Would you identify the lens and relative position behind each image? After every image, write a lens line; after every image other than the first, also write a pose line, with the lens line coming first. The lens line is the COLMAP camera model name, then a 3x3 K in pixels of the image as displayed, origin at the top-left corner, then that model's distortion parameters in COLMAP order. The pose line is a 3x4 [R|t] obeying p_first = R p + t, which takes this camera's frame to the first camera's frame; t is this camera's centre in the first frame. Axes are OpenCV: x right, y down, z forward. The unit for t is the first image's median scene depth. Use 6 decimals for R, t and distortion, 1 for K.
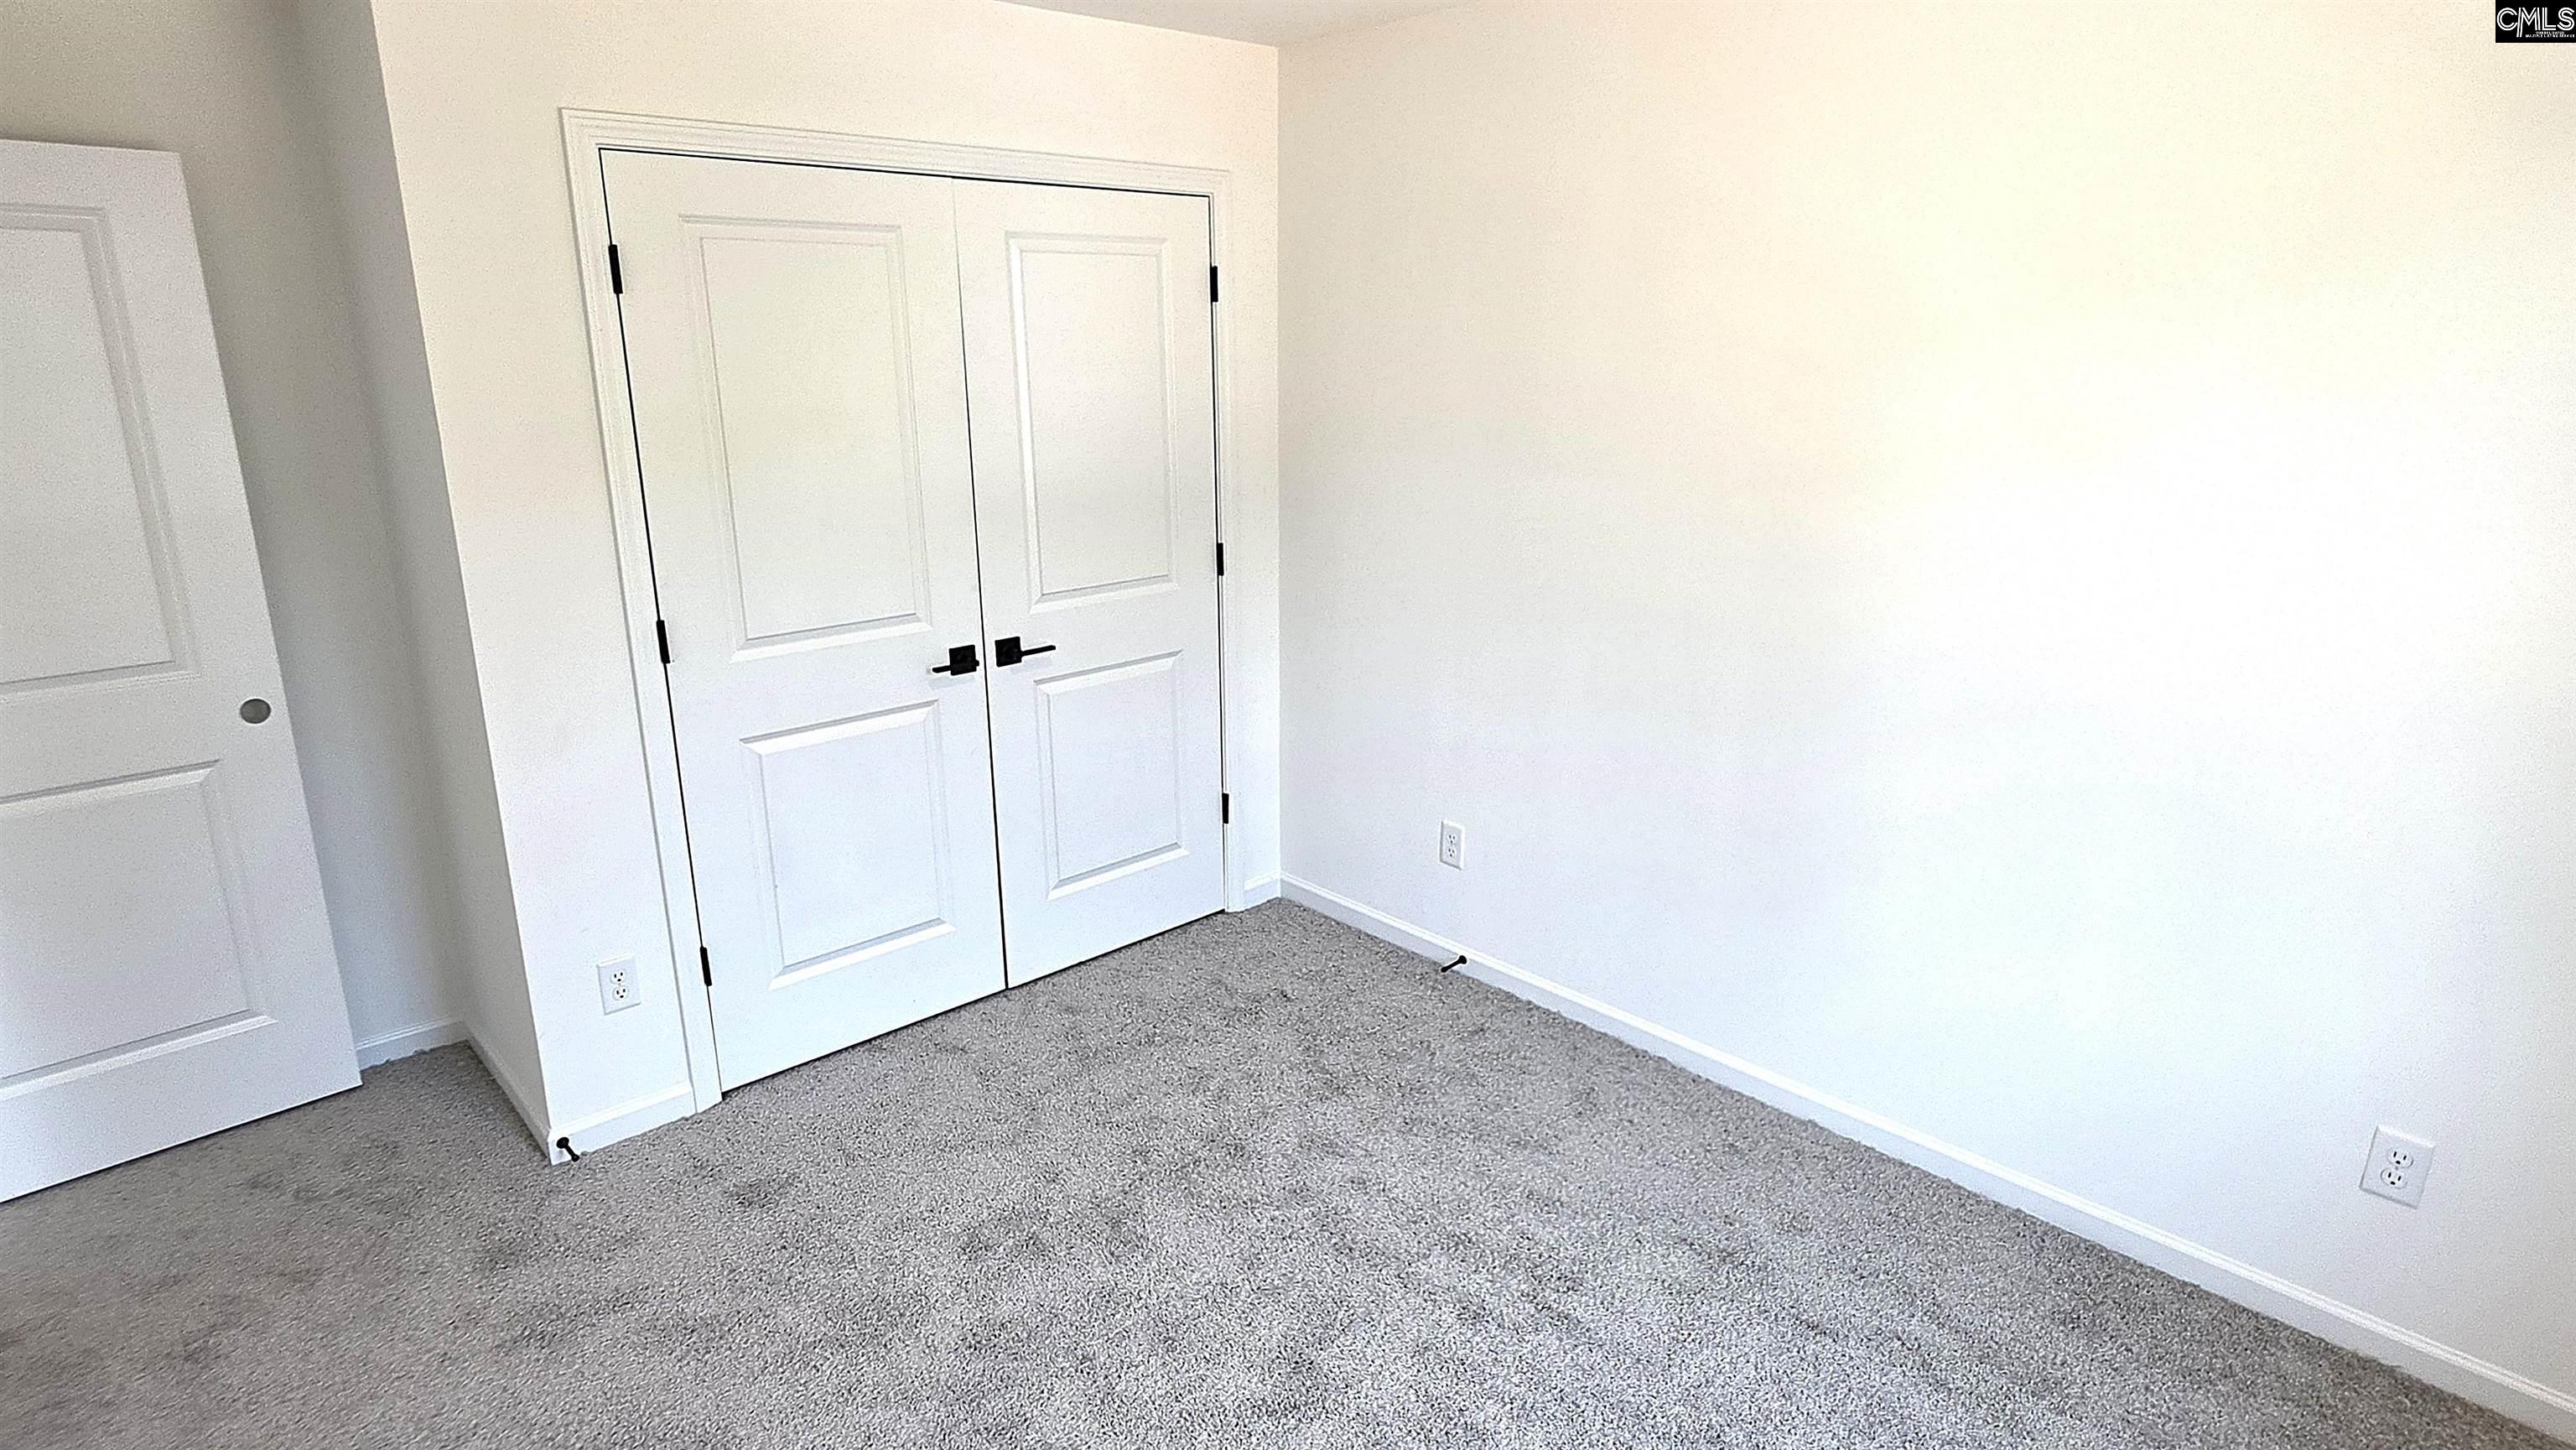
lens RADIAL K [[1362.8, 0, 1275.9], [0, 1362.8, 713.9], [0, 0, 1]] dist [-0.001541, -0.000131]
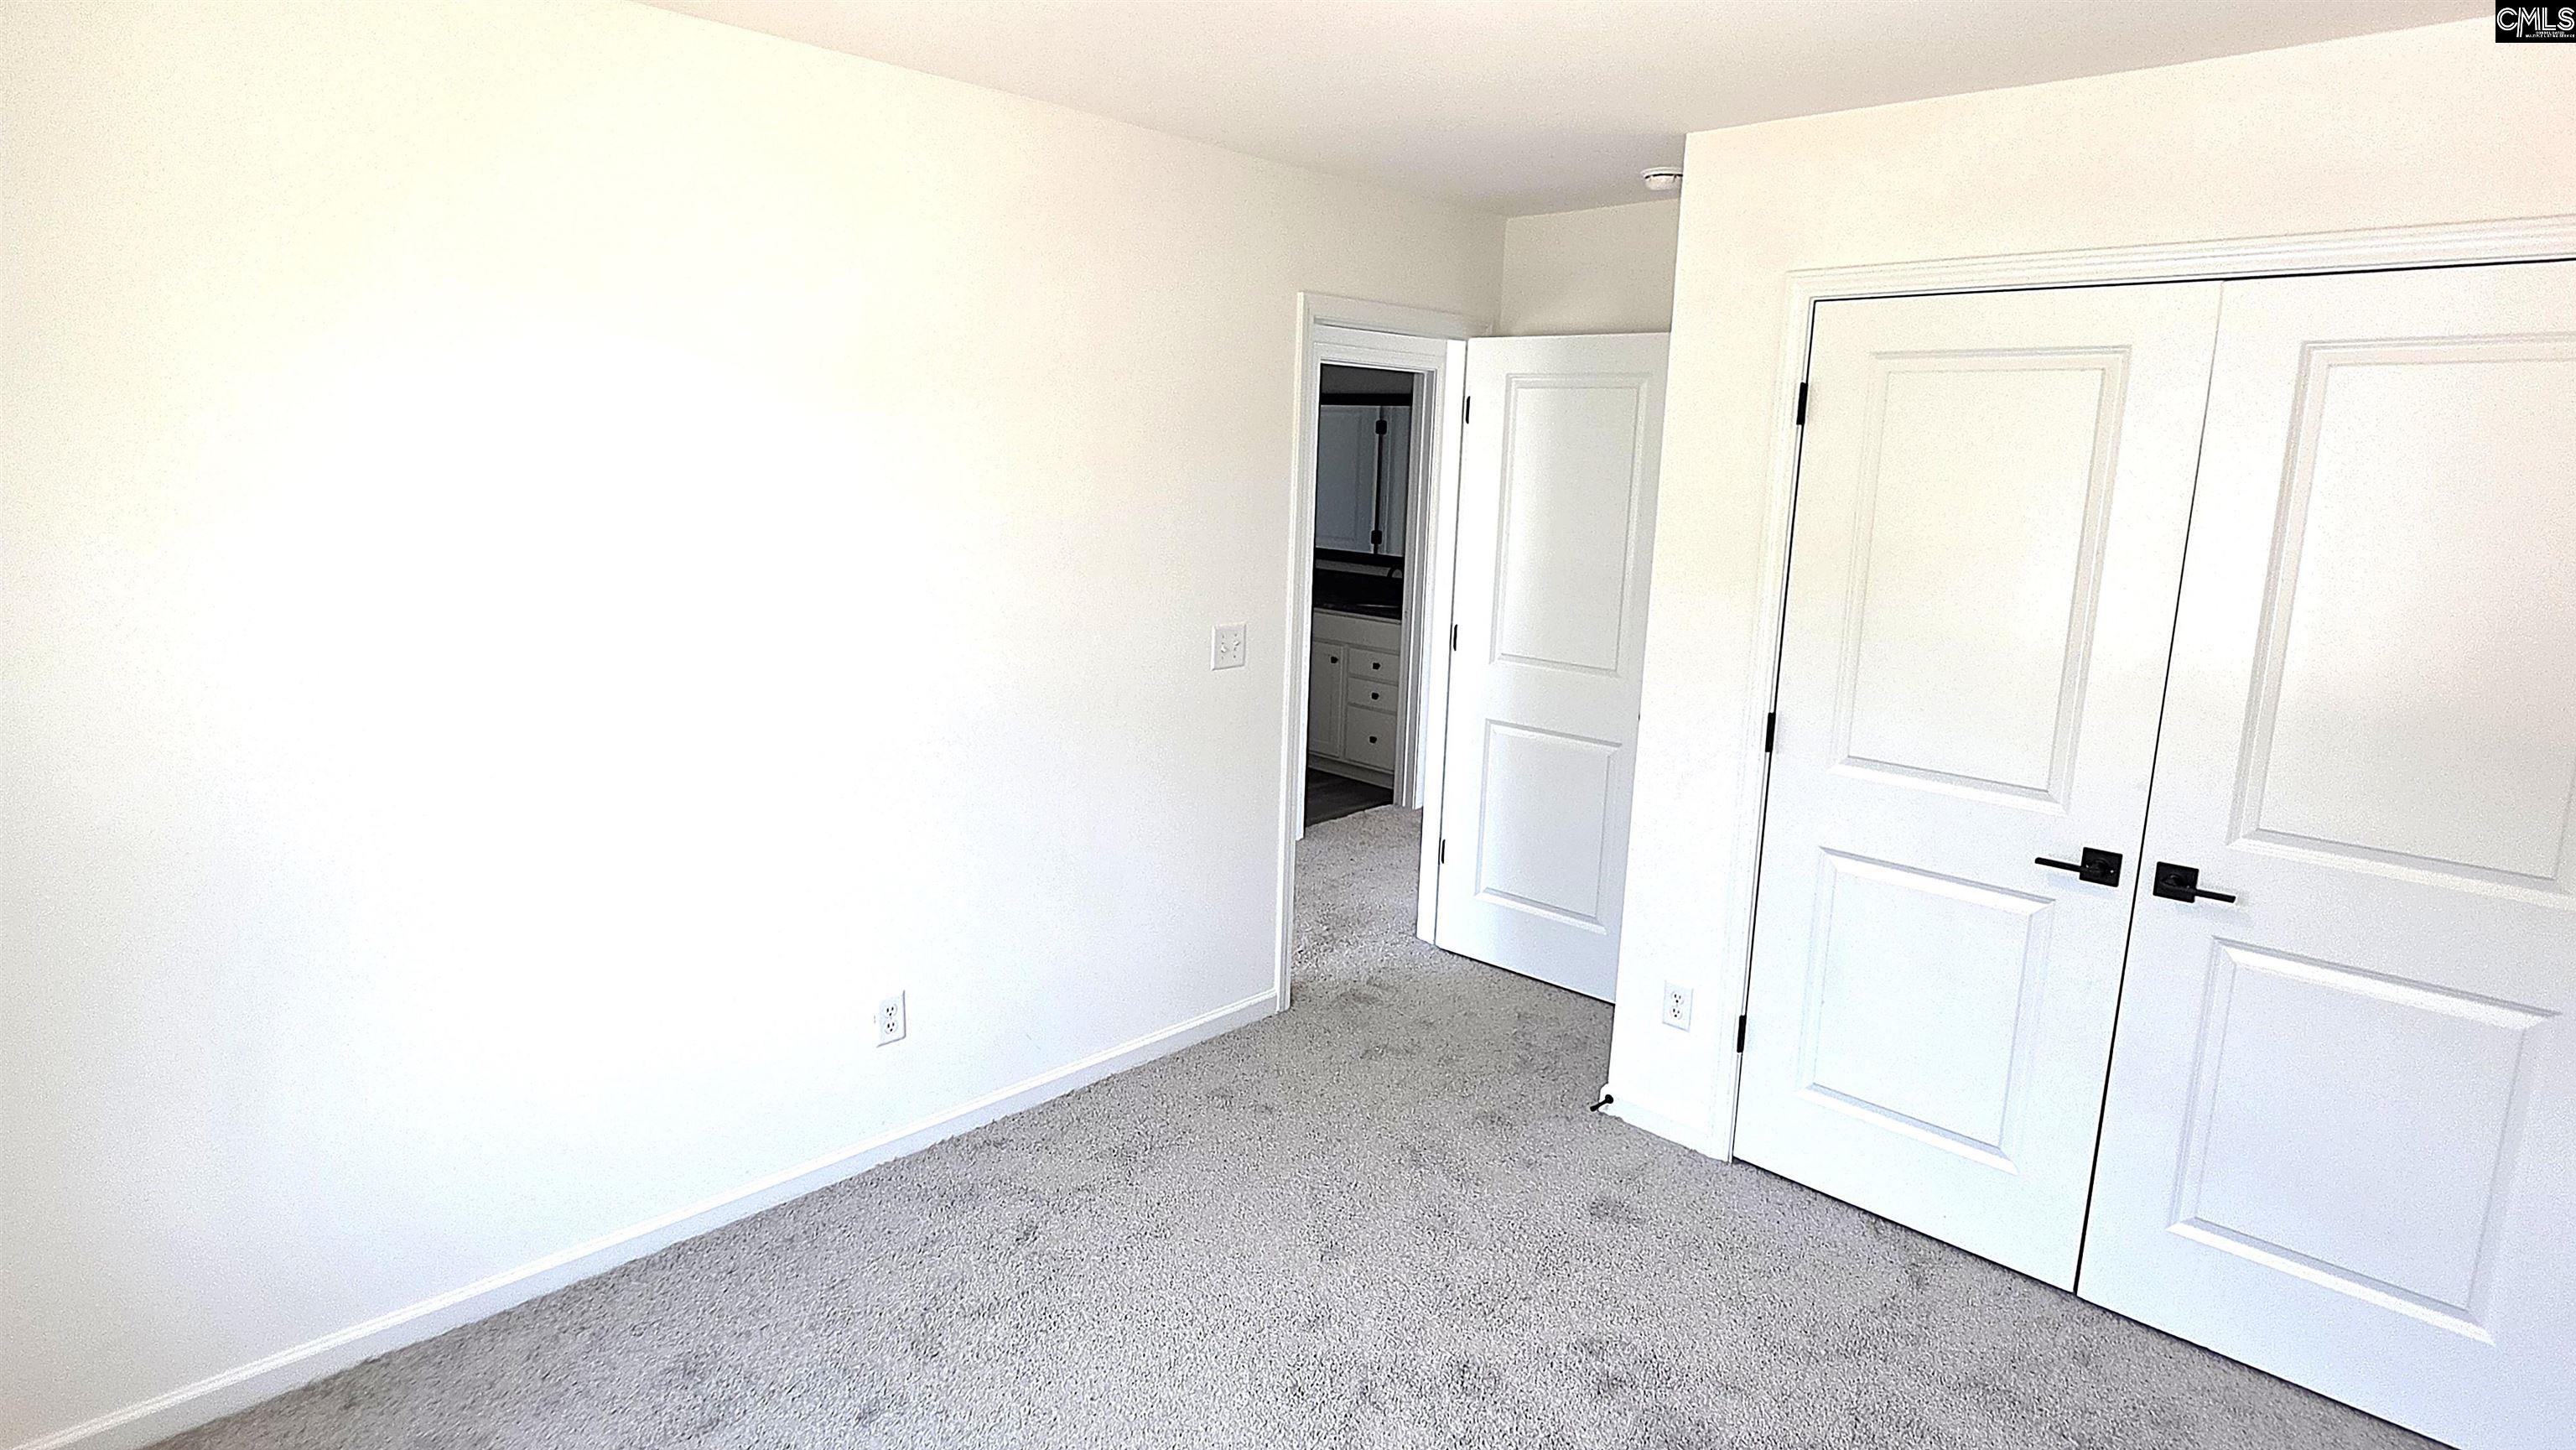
lens RADIAL K [[1362.8, 0, 1275.9], [0, 1362.8, 713.9], [0, 0, 1]] dist [-0.001541, -0.000131]
pose [[0.044107, 0.203465, -0.978088, 0.532498], [-0.291288, 0.939120, 0.182223, -0.132647], [0.955618, 0.276868, 0.100689, 0.437917]]
